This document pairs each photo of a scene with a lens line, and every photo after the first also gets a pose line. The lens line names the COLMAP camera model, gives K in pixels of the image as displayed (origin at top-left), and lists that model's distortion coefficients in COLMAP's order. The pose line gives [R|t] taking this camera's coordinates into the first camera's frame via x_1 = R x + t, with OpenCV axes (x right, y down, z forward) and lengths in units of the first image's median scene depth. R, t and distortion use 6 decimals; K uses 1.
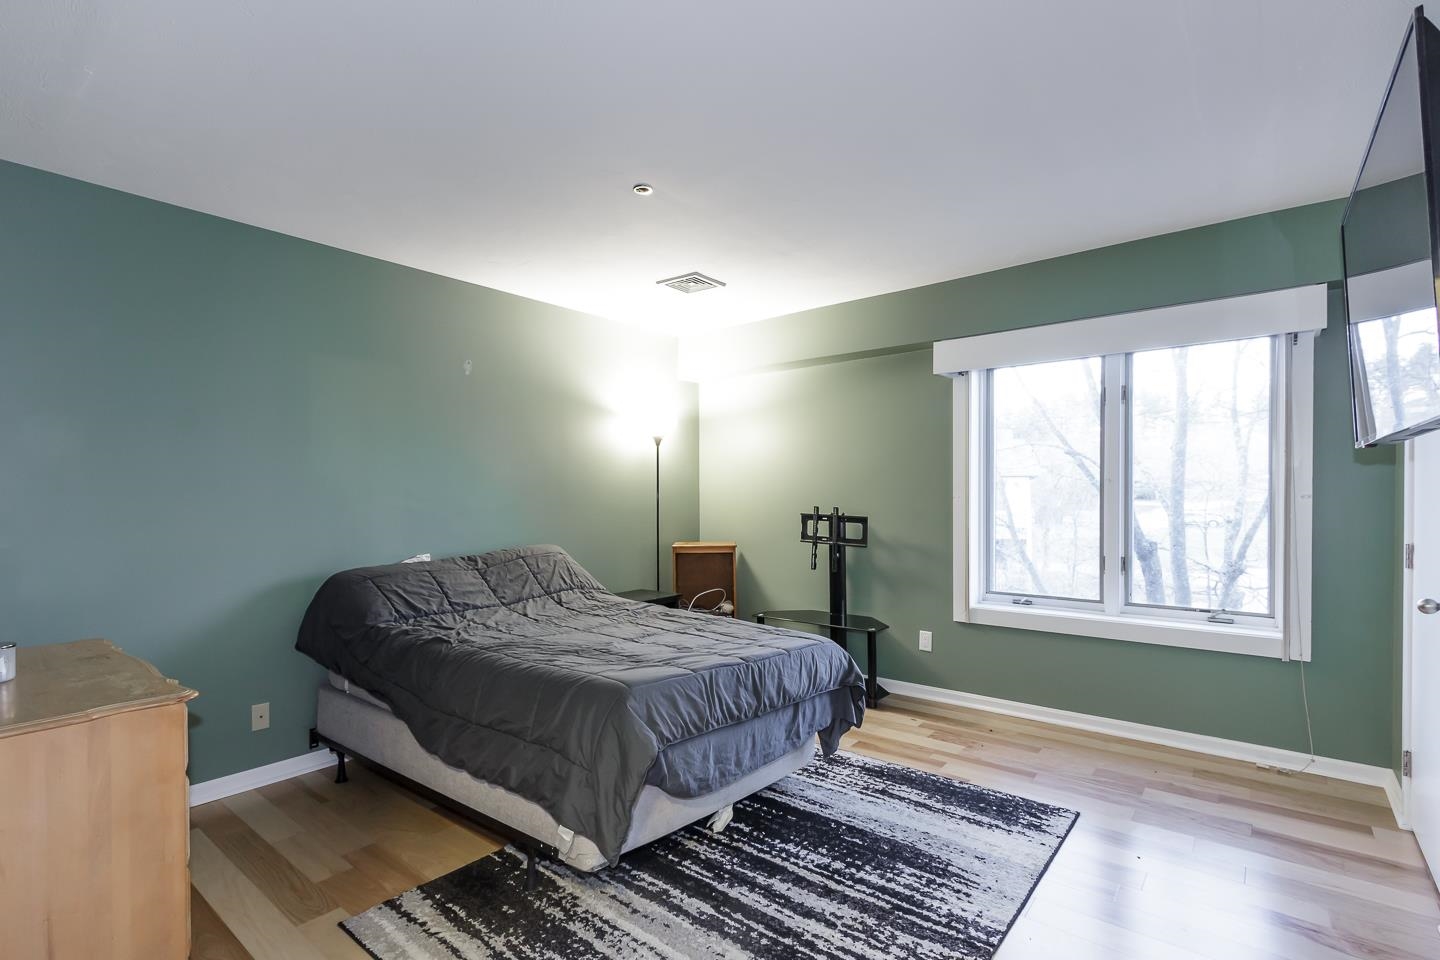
lens RADIAL K [[682.2, 0, 715.5], [0, 682.2, 530.4], [0, 0, 1]] dist [0.000290, -0.000406]
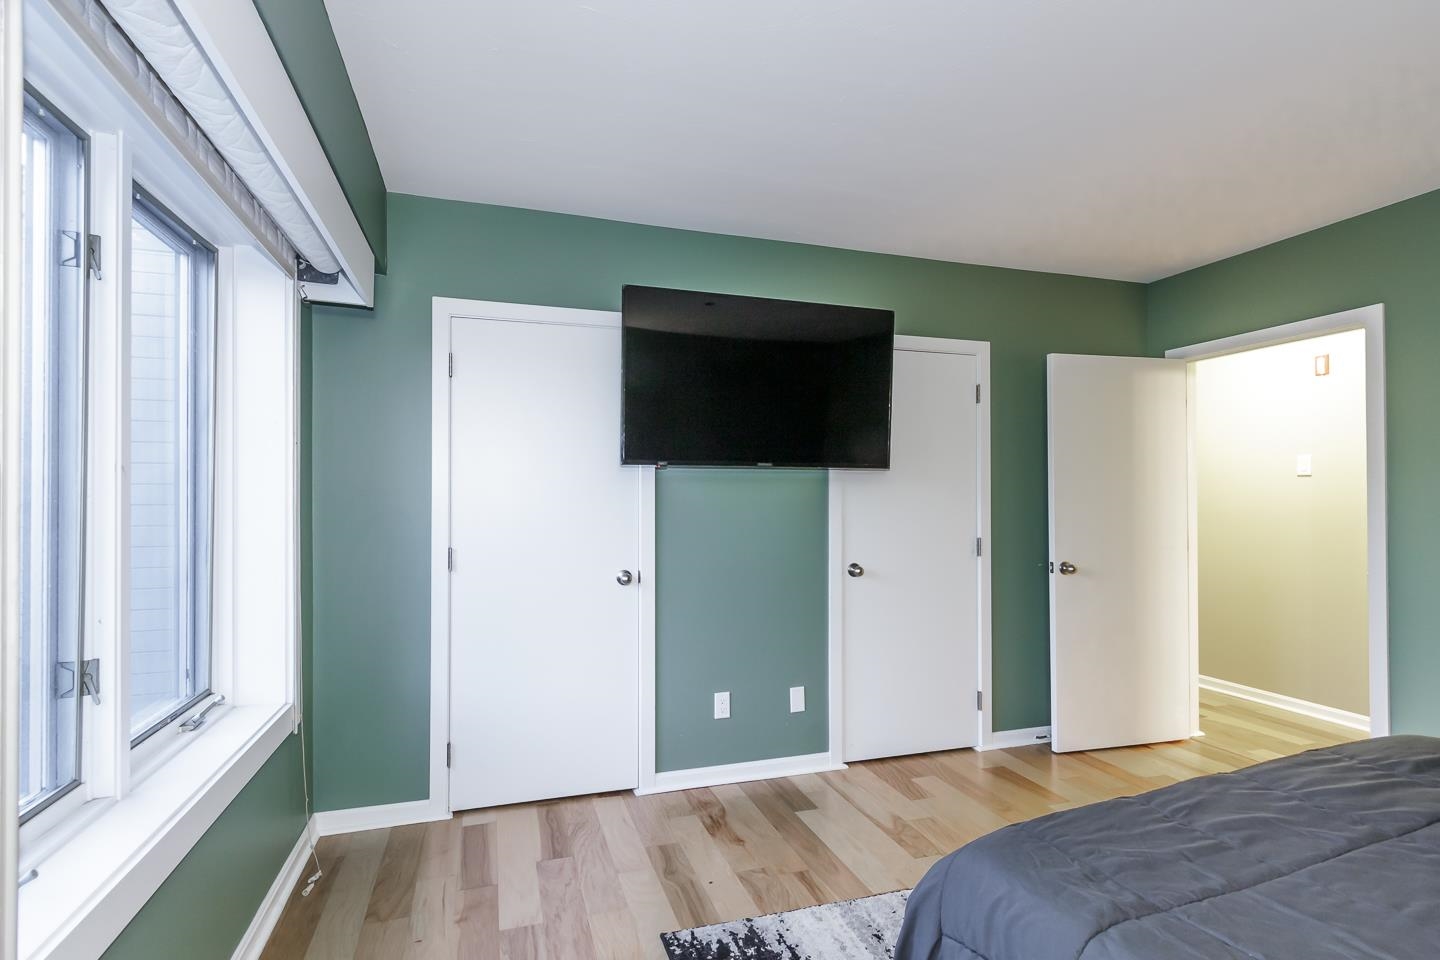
lens RADIAL K [[679.5, 0, 708.3], [0, 679.5, 491.2], [0, 0, 1]] dist [0.000723, -0.000402]
pose [[-0.833918, 0.009271, 0.551811, 0.052976], [0.031866, 0.999000, 0.031371, -0.053662], [-0.550968, 0.043745, -0.833379, 0.994027]]
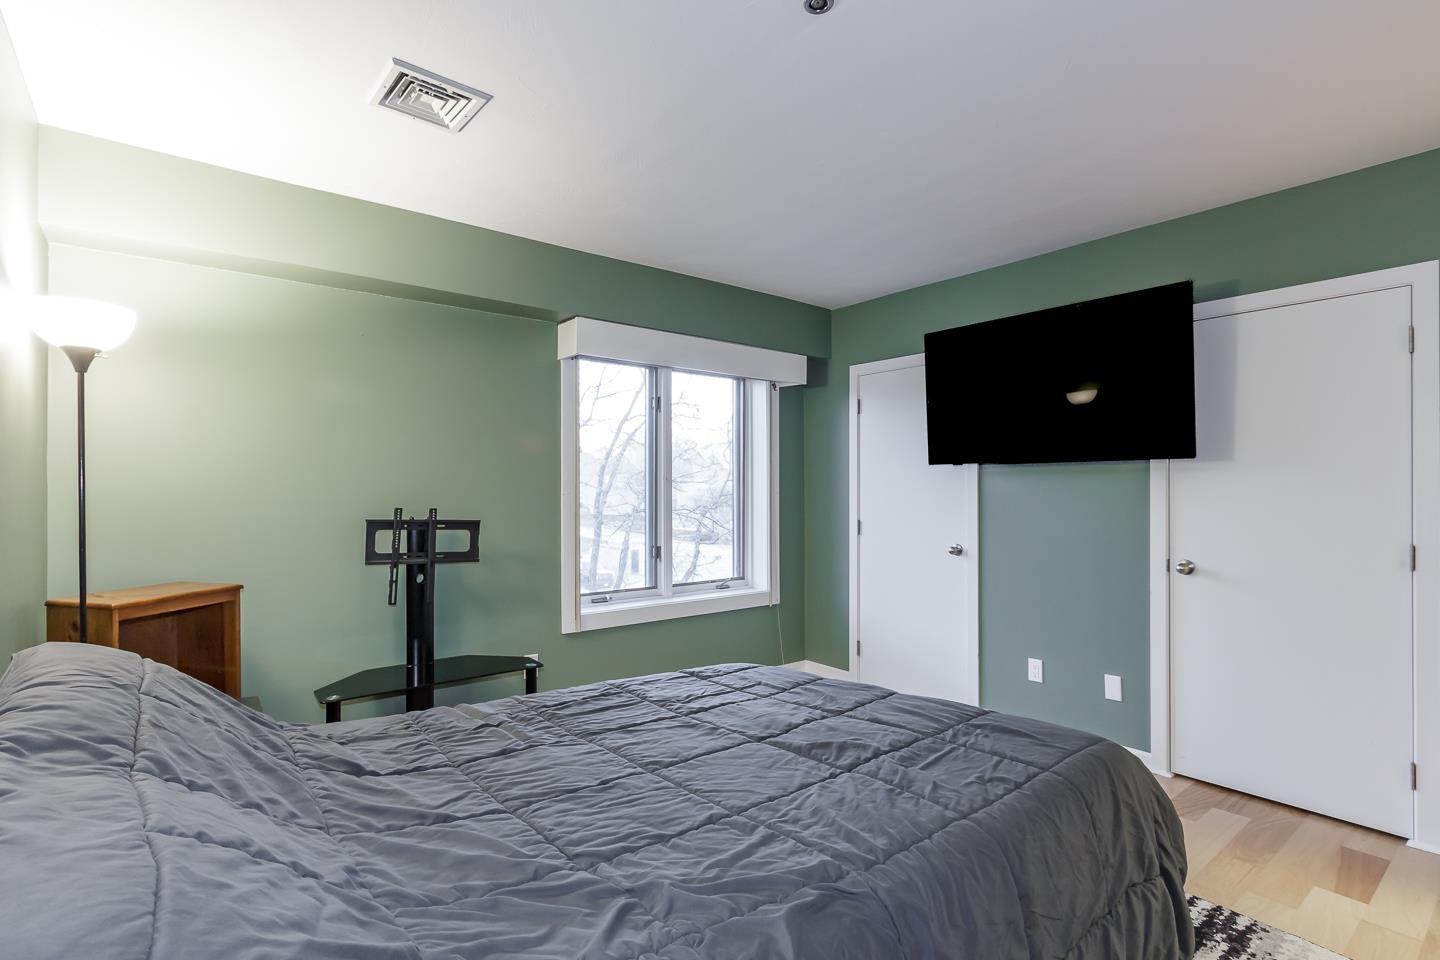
lens RADIAL K [[687.1, 0, 713.7], [0, 687.1, 501.1], [0, 0, 1]] dist [0.001228, 0.000188]
pose [[0.215988, -0.010318, 0.976341, -0.451769], [0.049725, 0.998763, -0.000445, -0.027480], [-0.975129, 0.048644, 0.216234, 0.586497]]
